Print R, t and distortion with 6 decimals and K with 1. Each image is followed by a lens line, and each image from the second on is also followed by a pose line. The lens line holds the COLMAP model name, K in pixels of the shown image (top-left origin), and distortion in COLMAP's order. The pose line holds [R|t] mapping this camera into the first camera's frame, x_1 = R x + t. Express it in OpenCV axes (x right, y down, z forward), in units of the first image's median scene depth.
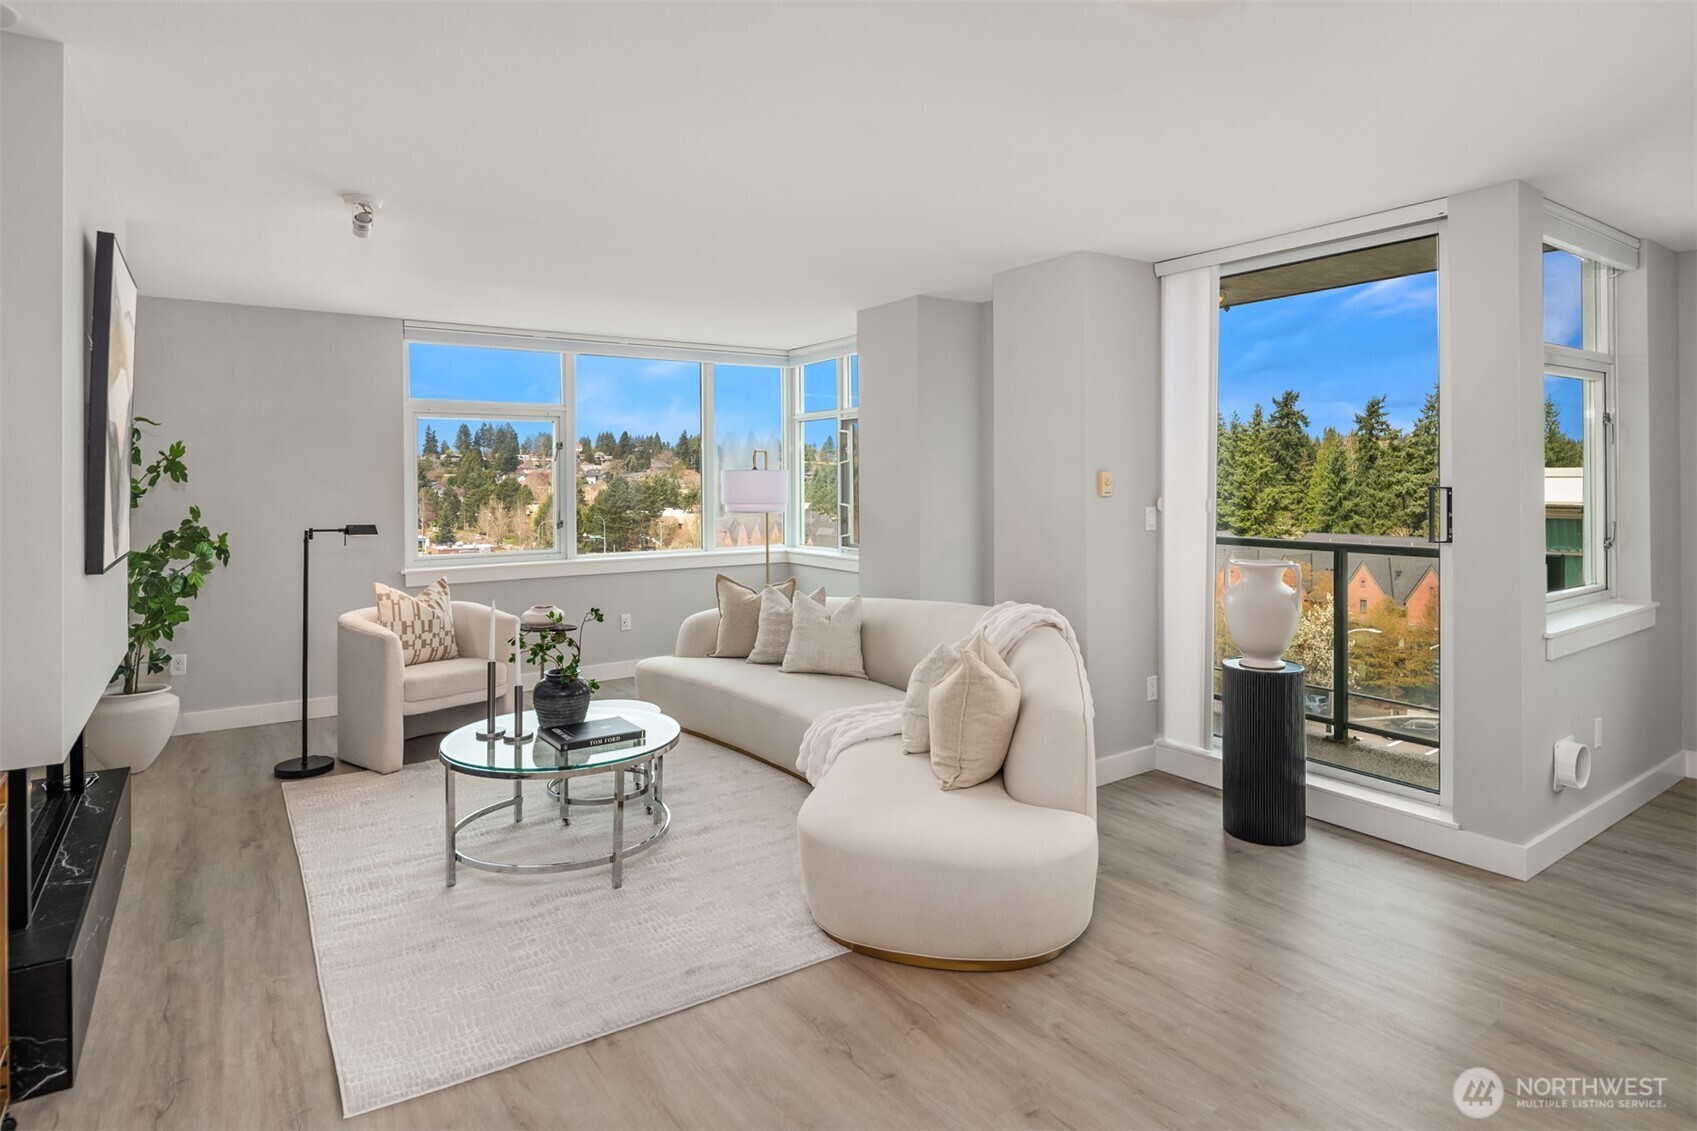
lens RADIAL K [[934.1, 0, 852.8], [0, 934.1, 481.0], [0, 0, 1]] dist [-0.002402, -0.000123]
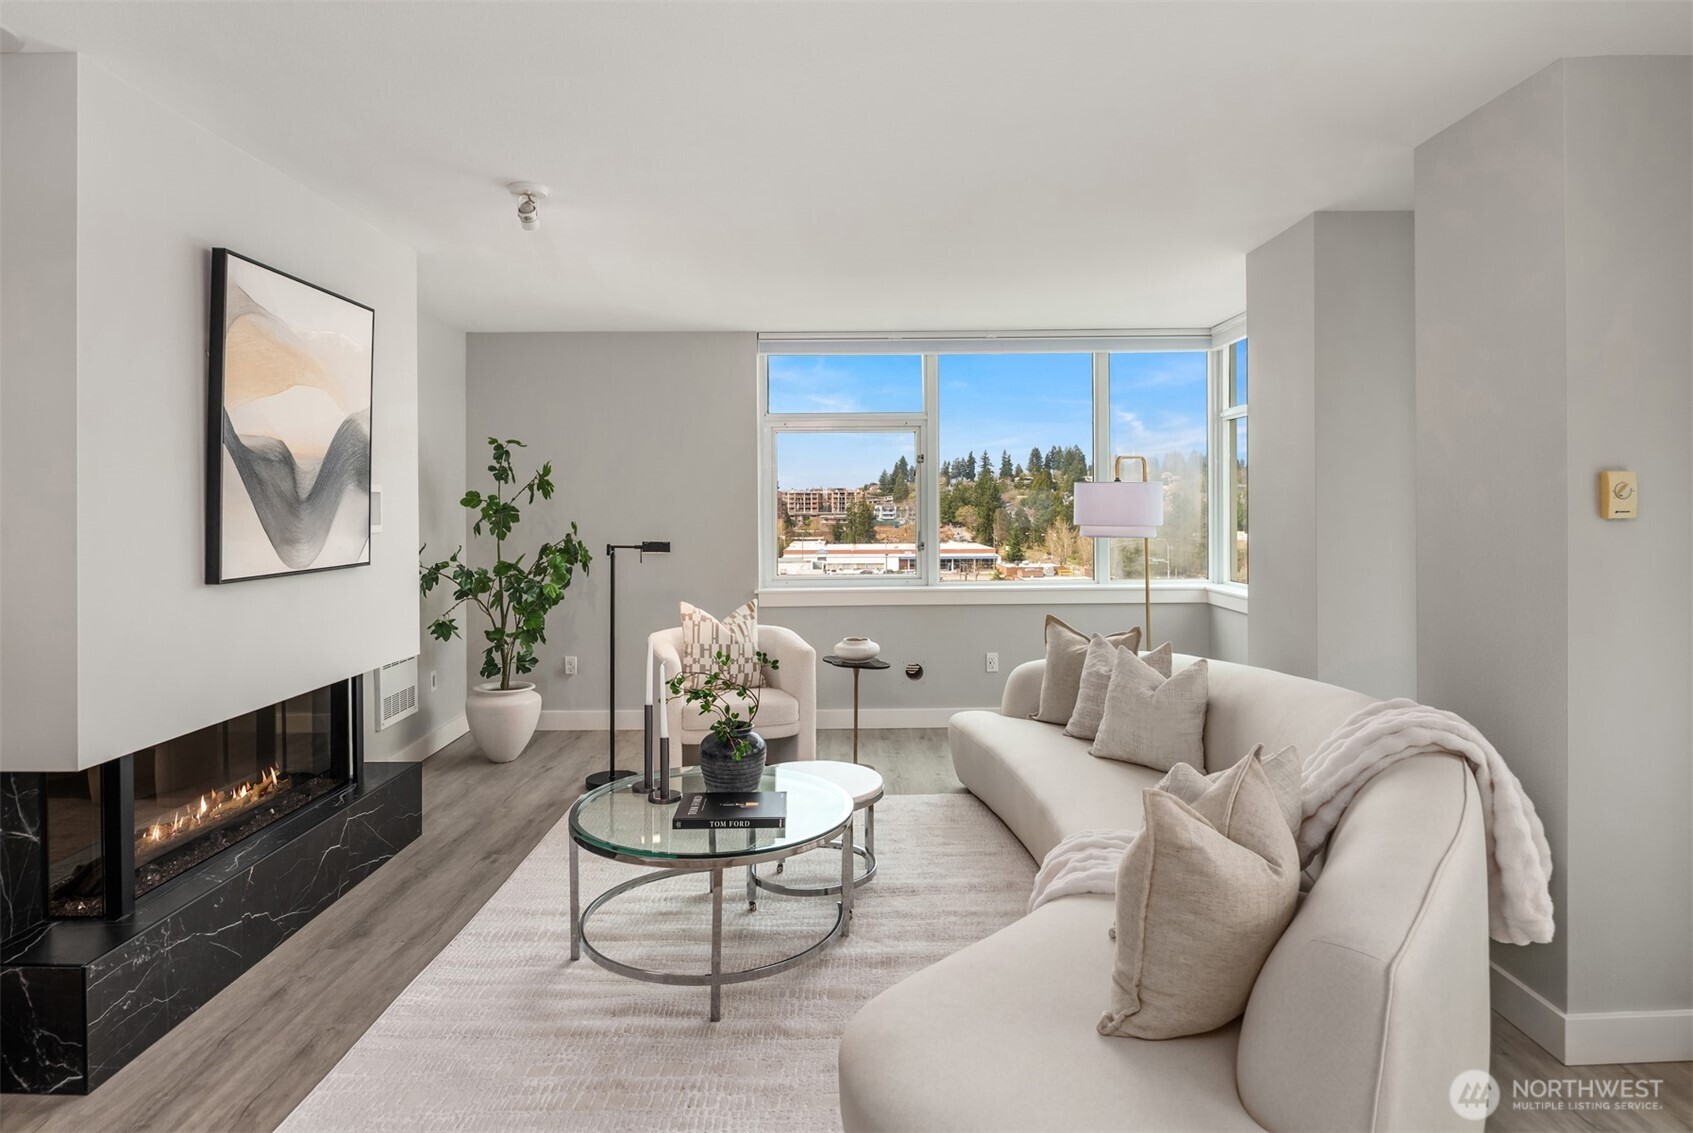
lens RADIAL K [[950.5, 0, 847.6], [0, 950.5, 508.5], [0, 0, 1]] dist [-0.005683, -0.002092]
pose [[0.829478, 0.002557, -0.558534, 0.184265], [0.001101, 0.999980, 0.006213, 0.006169], [0.558538, -0.005768, 0.829459, 0.279818]]
